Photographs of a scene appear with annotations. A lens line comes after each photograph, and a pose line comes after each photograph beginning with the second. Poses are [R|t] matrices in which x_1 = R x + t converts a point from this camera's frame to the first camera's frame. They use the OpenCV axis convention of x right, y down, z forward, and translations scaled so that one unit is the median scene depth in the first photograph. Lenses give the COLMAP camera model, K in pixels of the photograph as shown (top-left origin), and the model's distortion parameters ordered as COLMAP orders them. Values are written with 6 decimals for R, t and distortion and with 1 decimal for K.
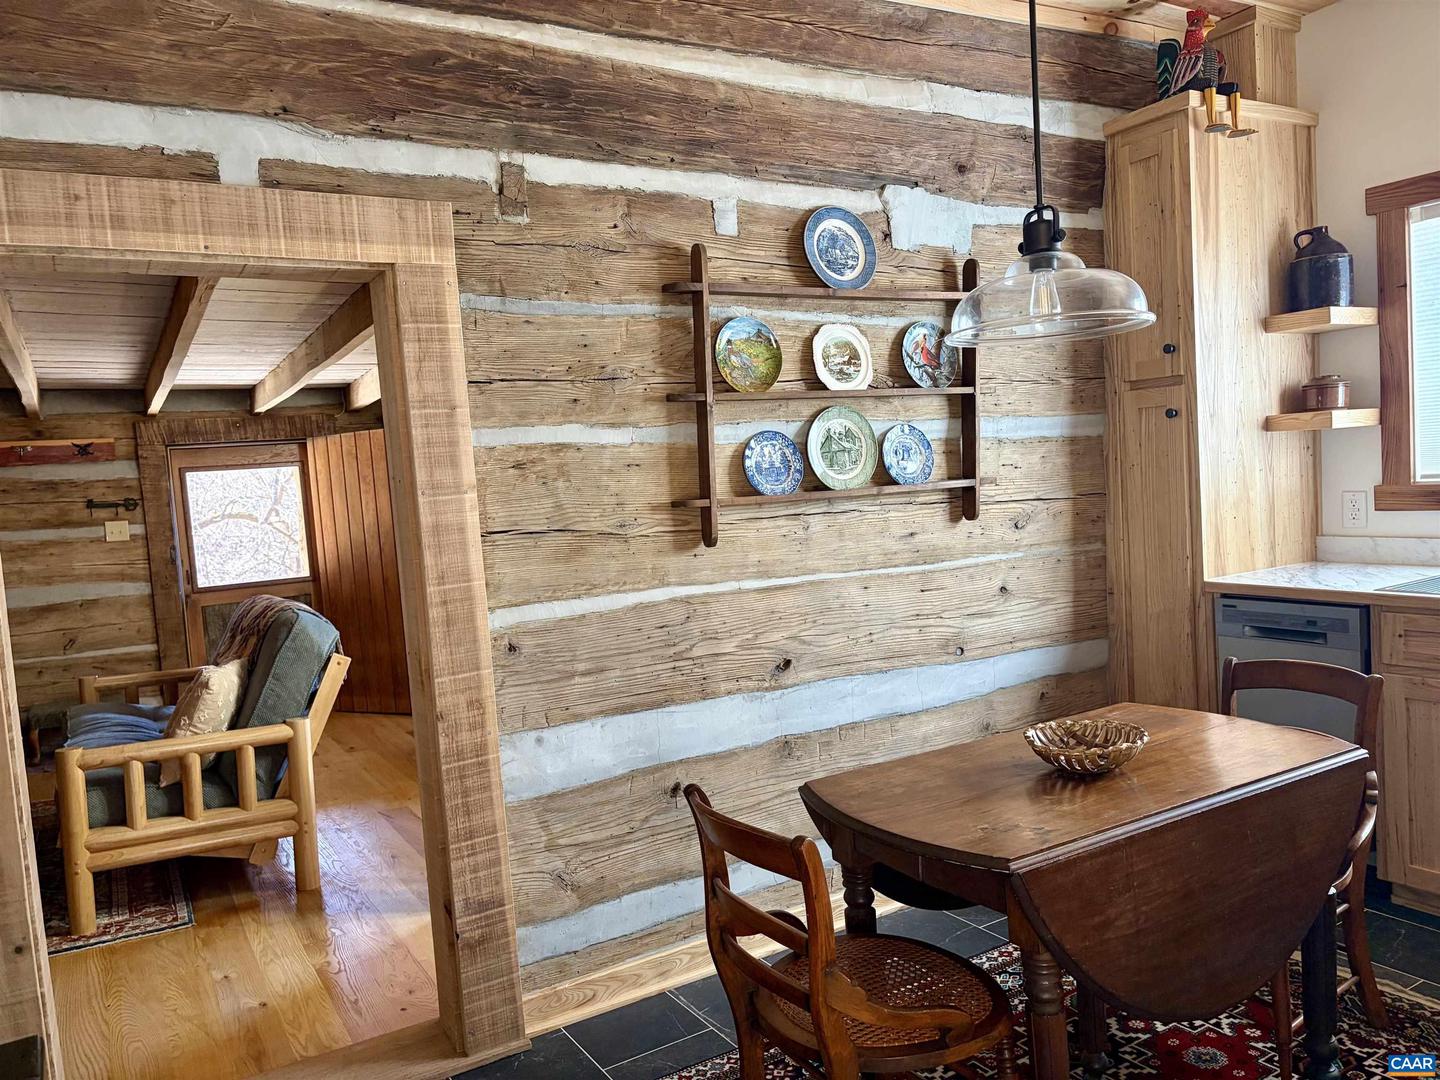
lens RADIAL K [[1081.1, 0, 726.2], [0, 1081.1, 550.0], [0, 0, 1]] dist [0.057053, -0.059435]
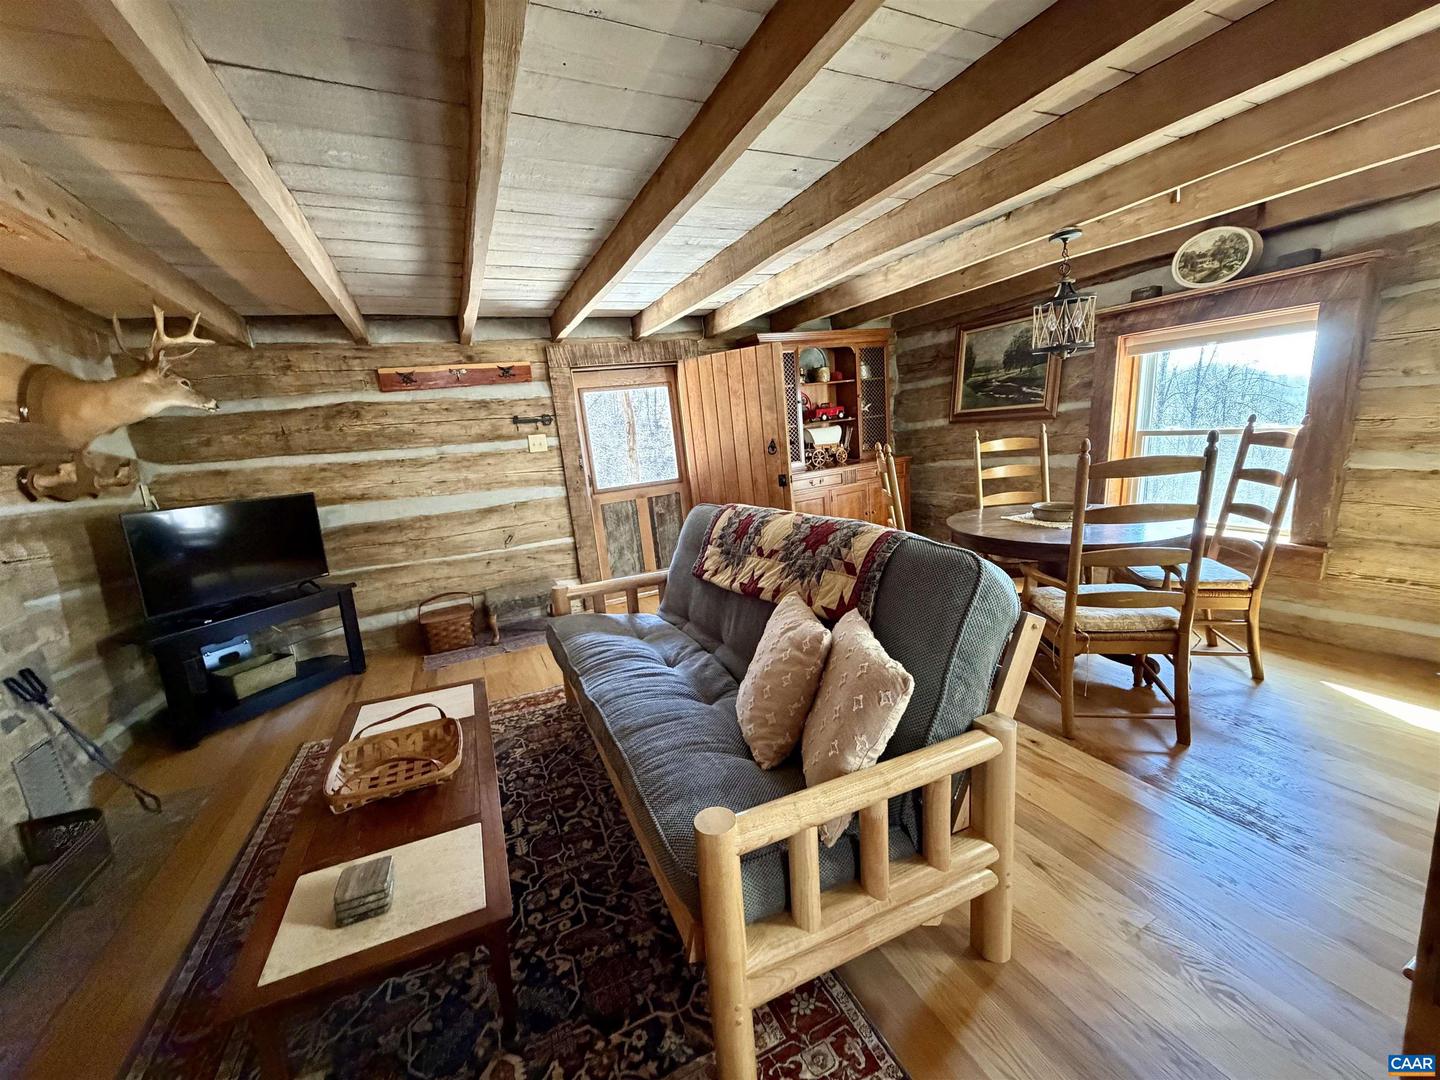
lens RADIAL K [[565.9, 0, 716.1], [0, 565.9, 542.8], [0, 0, 1]] dist [0.002814, 0.000214]
pose [[0.995780, -0.004603, -0.091656, -0.309081], [0.018515, 0.988280, 0.151524, -0.000078], [0.089885, -0.152581, 0.984195, 0.399398]]
